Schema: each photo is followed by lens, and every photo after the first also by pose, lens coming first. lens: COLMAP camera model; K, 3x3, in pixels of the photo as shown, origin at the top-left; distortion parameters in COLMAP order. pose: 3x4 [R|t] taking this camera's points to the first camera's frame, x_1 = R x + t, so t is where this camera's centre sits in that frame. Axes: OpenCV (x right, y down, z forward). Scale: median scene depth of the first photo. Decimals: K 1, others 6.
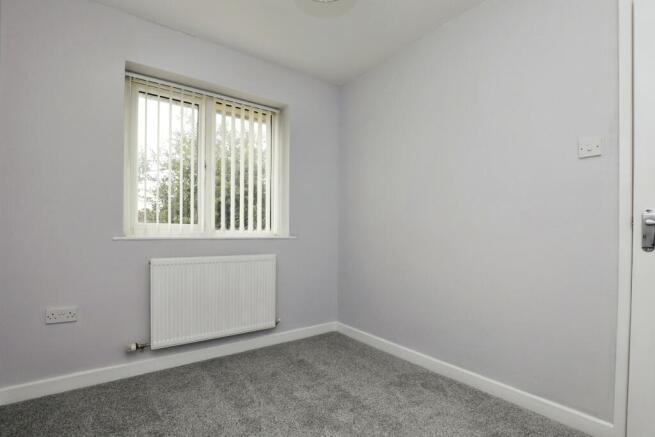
lens RADIAL K [[321.7, 0, 305.7], [0, 321.7, 234.1], [0, 0, 1]] dist [0.022814, -0.000228]
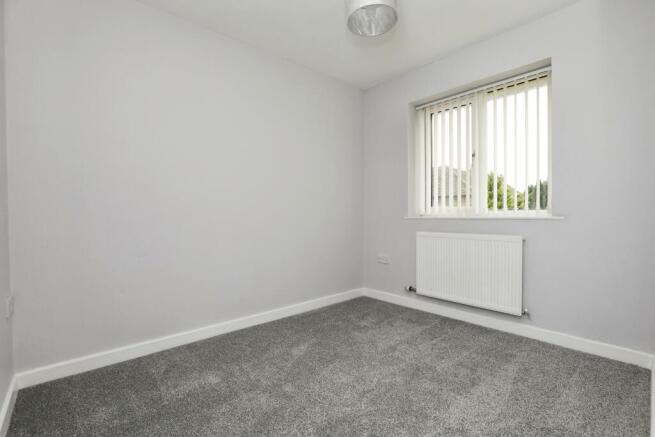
lens RADIAL K [[293.9, 0, 327.8], [0, 293.9, 218.6], [0, 0, 1]] dist [0.002608, 0.001203]
pose [[0.123497, -0.000874, -0.992345, 0.707061], [0.000087, 1.000000, -0.000870, 0.016598], [0.992345, 0.000021, 0.123497, 0.389872]]
